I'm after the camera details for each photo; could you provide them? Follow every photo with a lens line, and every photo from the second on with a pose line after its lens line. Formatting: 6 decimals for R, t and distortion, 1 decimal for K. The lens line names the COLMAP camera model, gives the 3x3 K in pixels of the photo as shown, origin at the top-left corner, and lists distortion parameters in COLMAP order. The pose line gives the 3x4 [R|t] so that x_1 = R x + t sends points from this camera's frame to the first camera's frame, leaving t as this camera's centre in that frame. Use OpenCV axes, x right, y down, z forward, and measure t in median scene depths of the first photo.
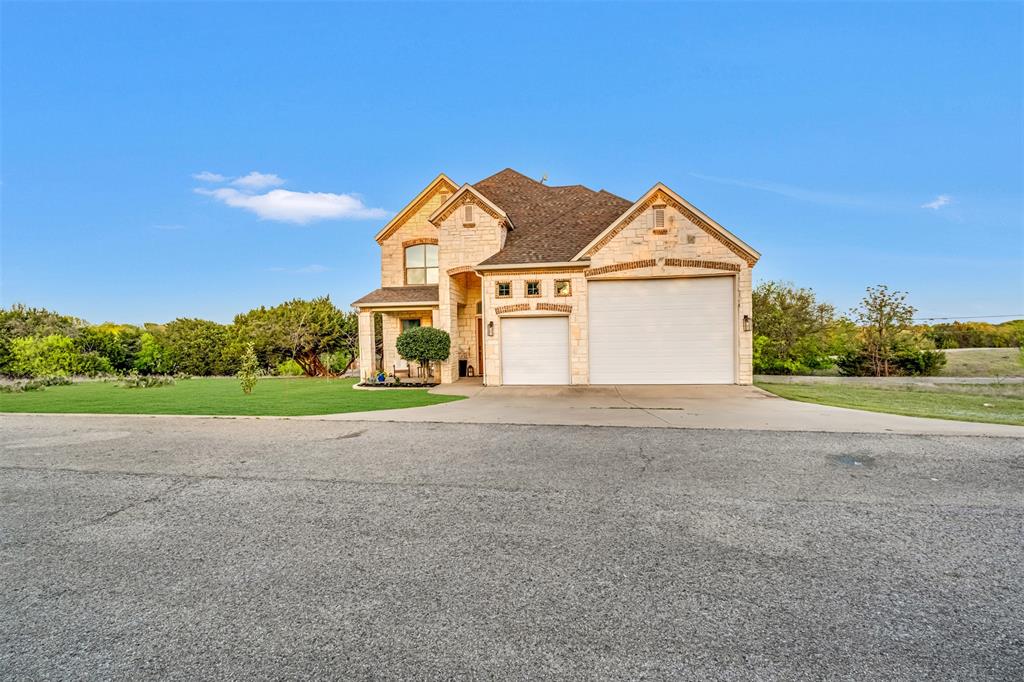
lens RADIAL K [[457.1, 0, 512.0], [0, 457.1, 341.0], [0, 0, 1]] dist [-0.000433, -0.000110]
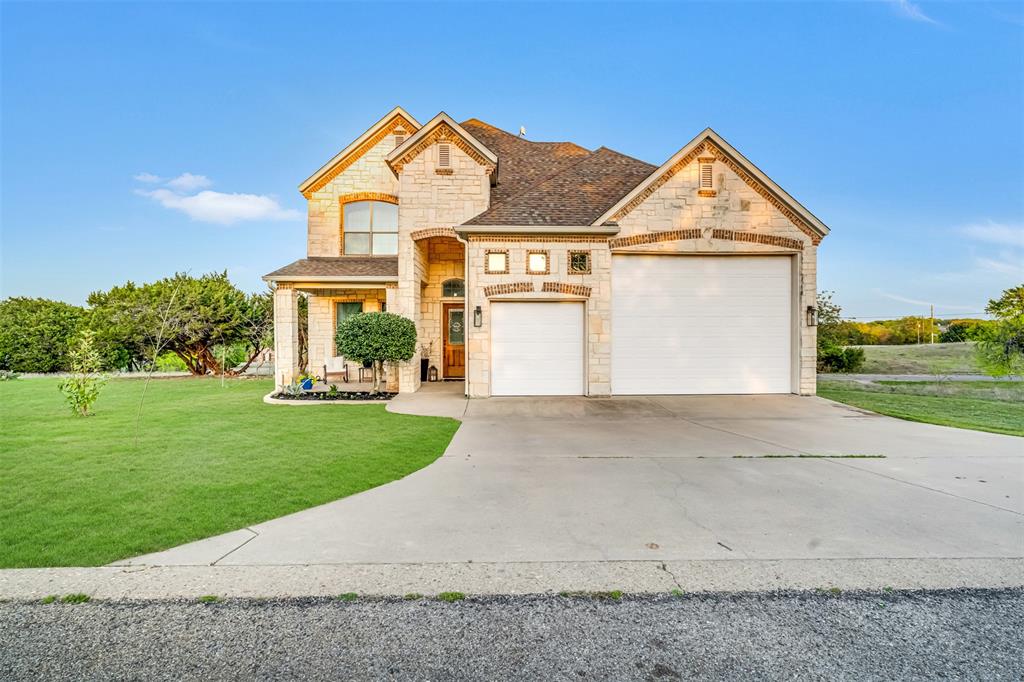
lens RADIAL K [[463.4, 0, 512.4], [0, 463.4, 327.6], [0, 0, 1]] dist [-0.002963, -0.000175]
pose [[0.984363, 0.016891, 0.175342, -0.107941], [-0.014786, 0.999802, -0.013303, -0.000864], [-0.175532, 0.010503, 0.984418, 0.260526]]
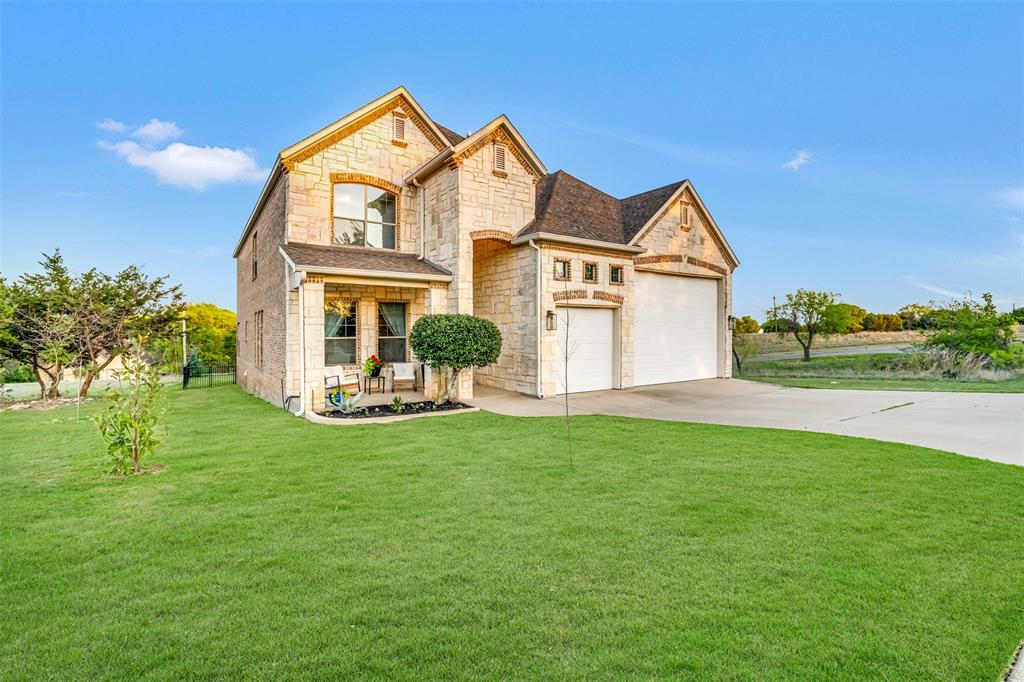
lens RADIAL K [[463.4, 0, 512.4], [0, 463.4, 327.6], [0, 0, 1]] dist [-0.002963, -0.000175]
pose [[0.736529, 0.020732, 0.676088, -0.544032], [-0.006266, 0.999696, -0.023829, 0.002973], [-0.676377, 0.013315, 0.736436, 0.442524]]
